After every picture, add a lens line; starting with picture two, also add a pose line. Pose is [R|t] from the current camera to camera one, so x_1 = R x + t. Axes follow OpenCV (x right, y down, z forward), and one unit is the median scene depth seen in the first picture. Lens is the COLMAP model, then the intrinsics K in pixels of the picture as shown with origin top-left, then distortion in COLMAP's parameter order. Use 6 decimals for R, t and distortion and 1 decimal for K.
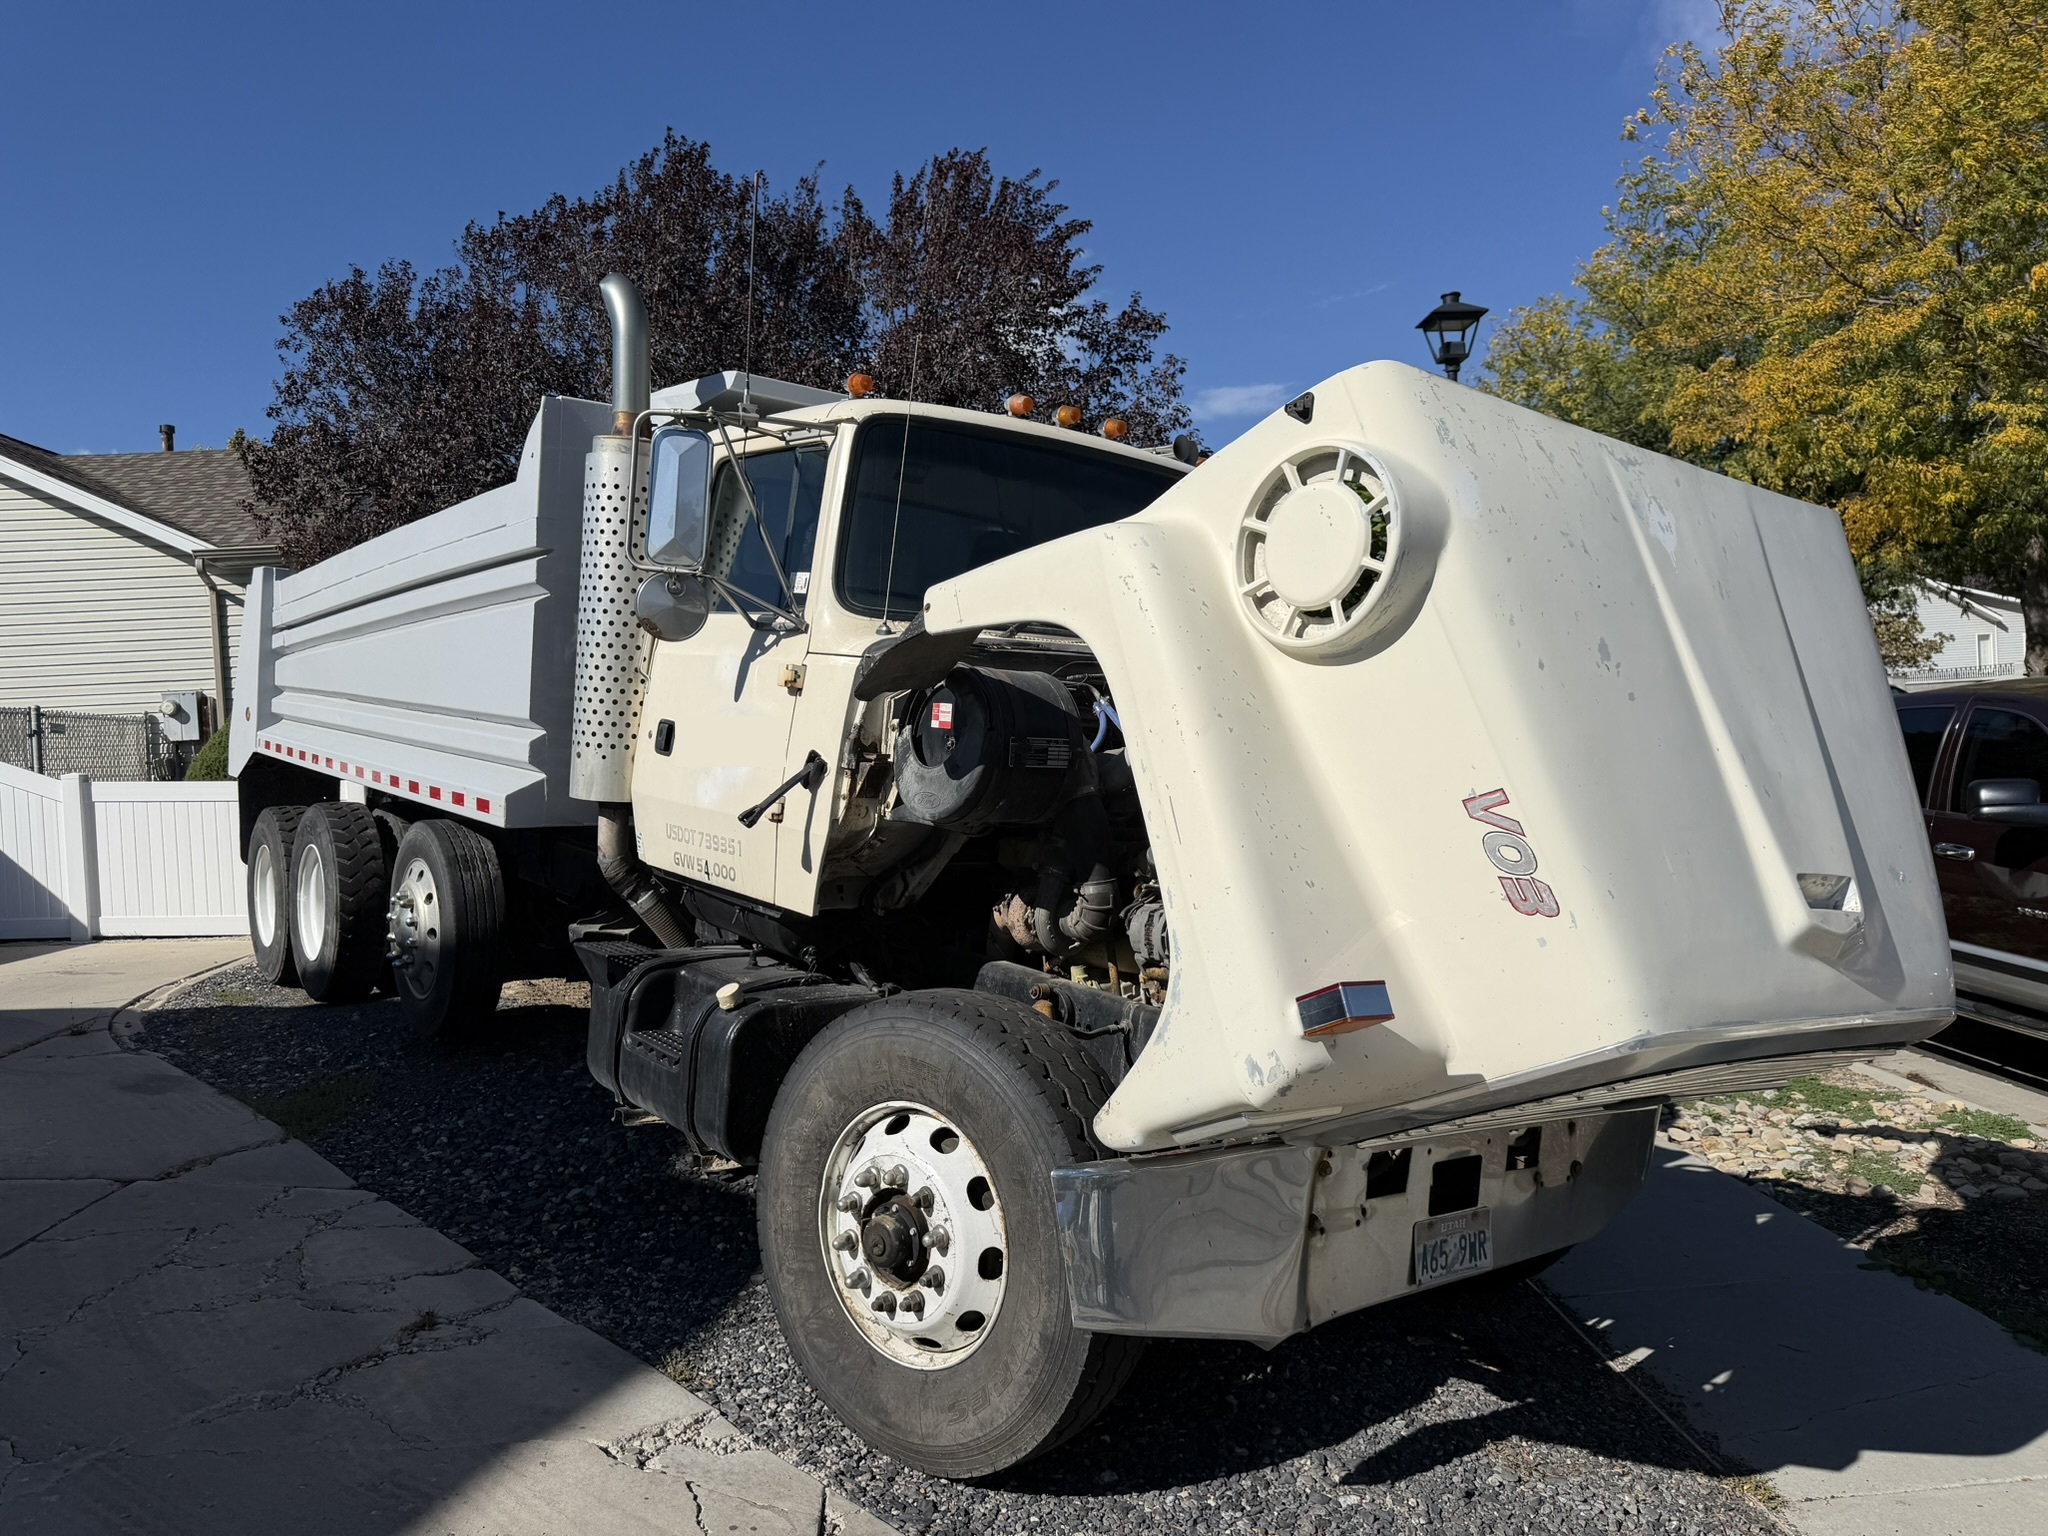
lens RADIAL K [[1517.9, 0, 1004.2], [0, 1517.9, 765.3], [0, 0, 1]] dist [0.004472, 0.000611]
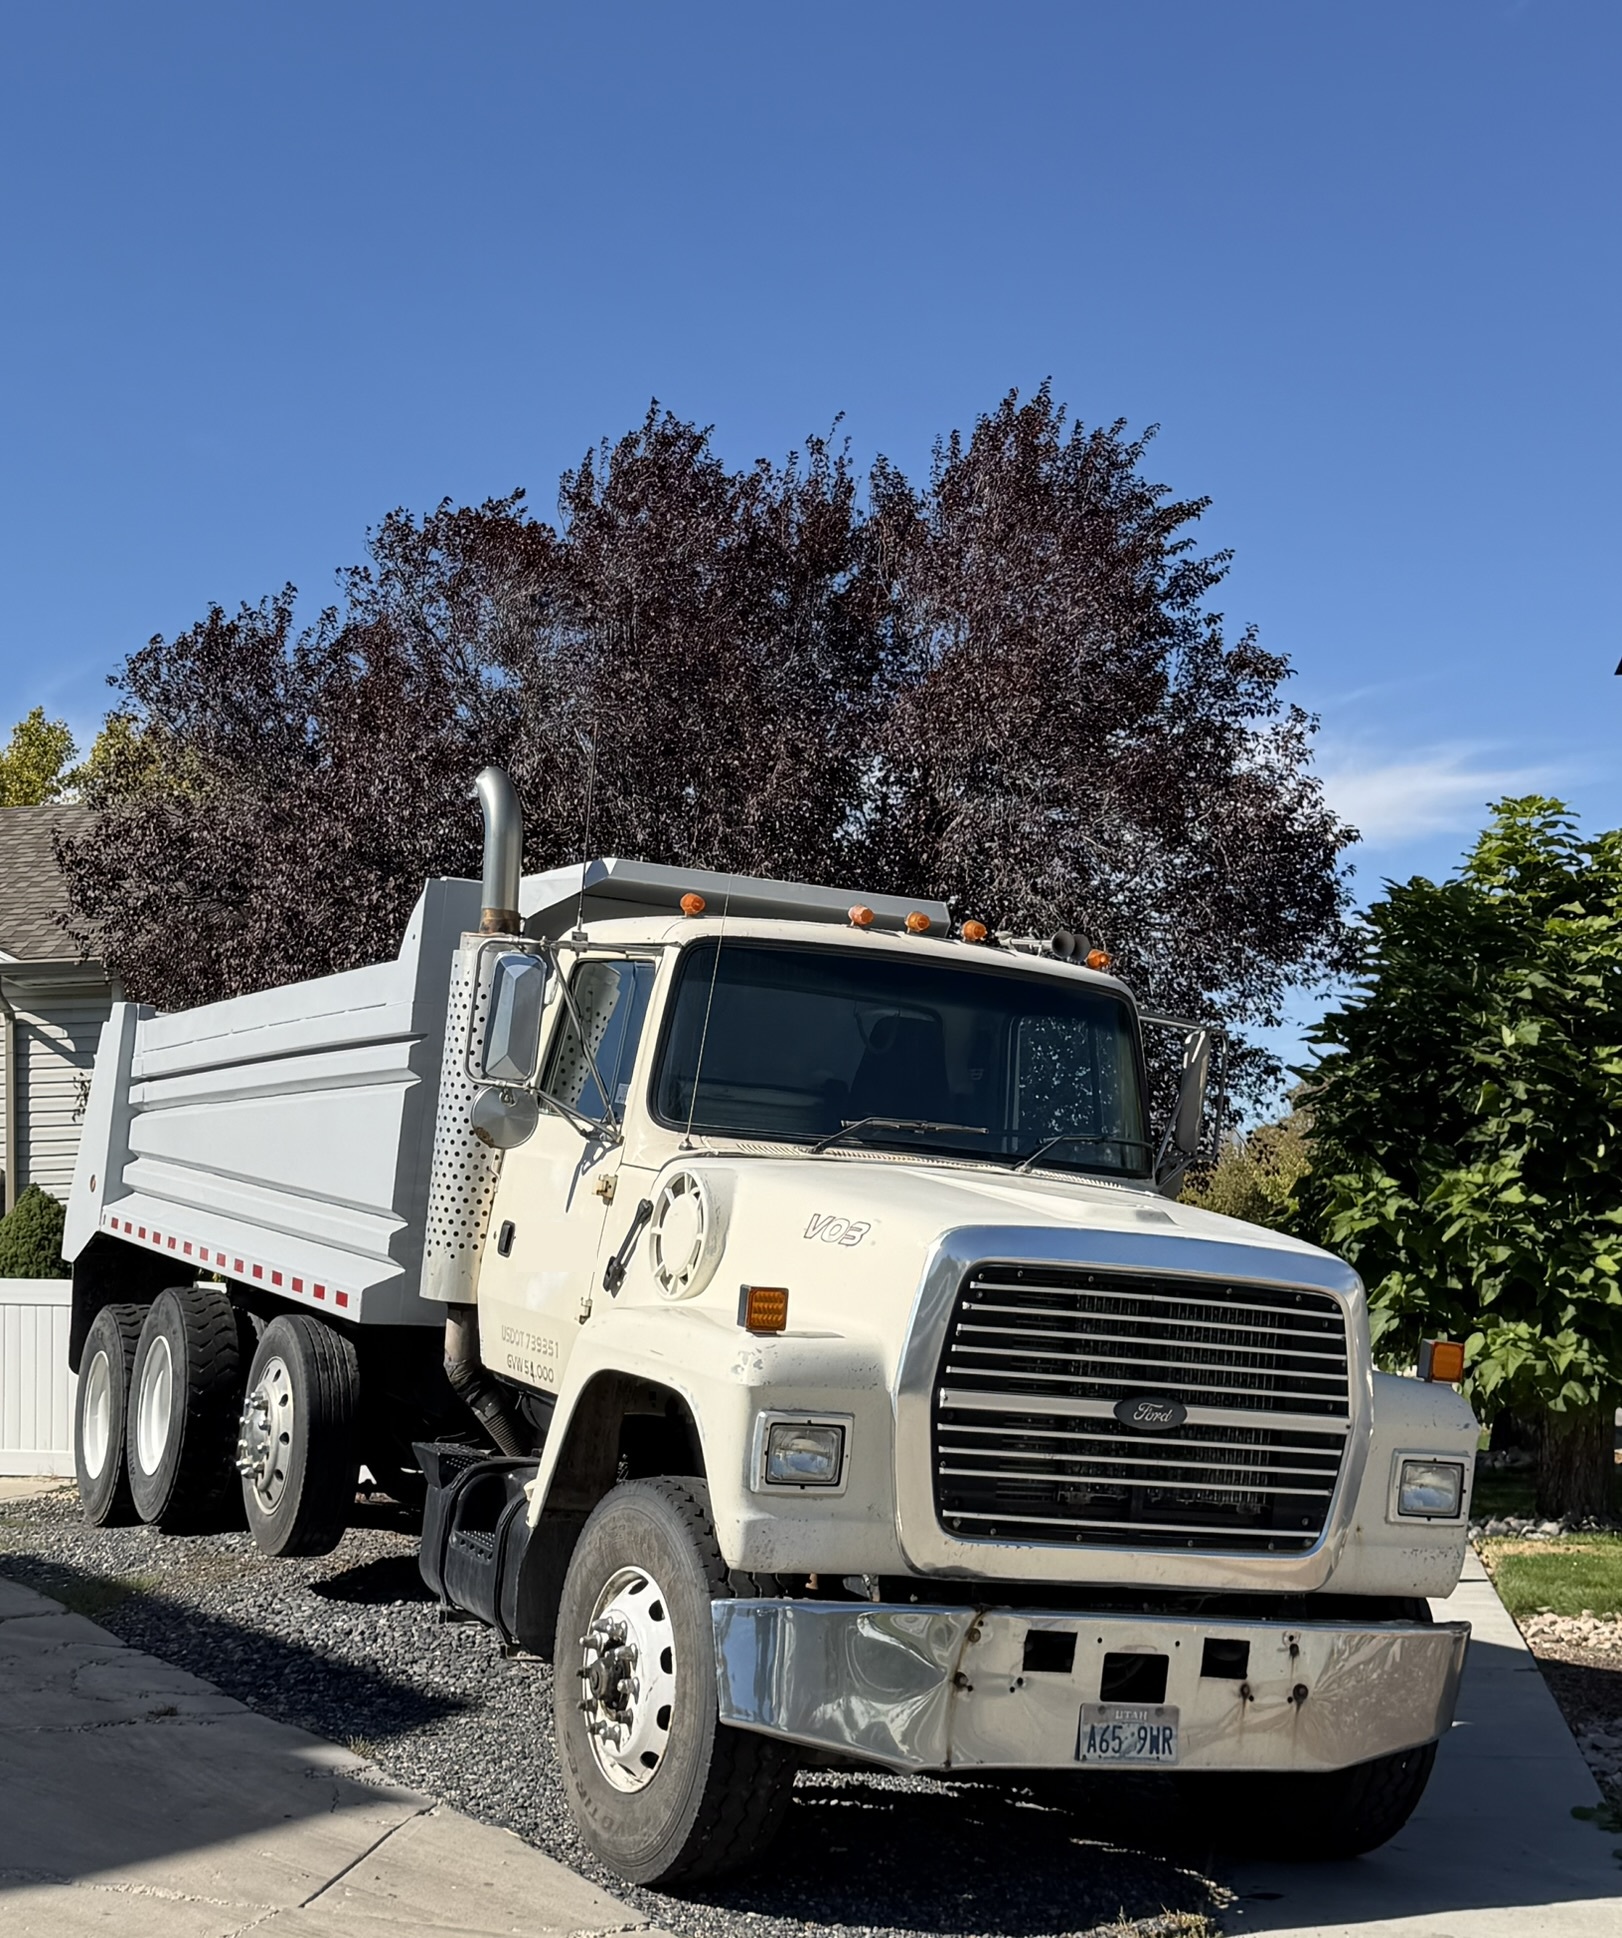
lens RADIAL K [[3003.3, 0, 812.0], [0, 3003.3, 969.0], [0, 0, 1]] dist [-0.027663, -0.013969]
pose [[0.977477, 0.015686, -0.210459, 0.372035], [-0.037505, 0.994272, -0.100085, -0.004688], [0.207683, 0.105724, 0.972466, -0.864793]]
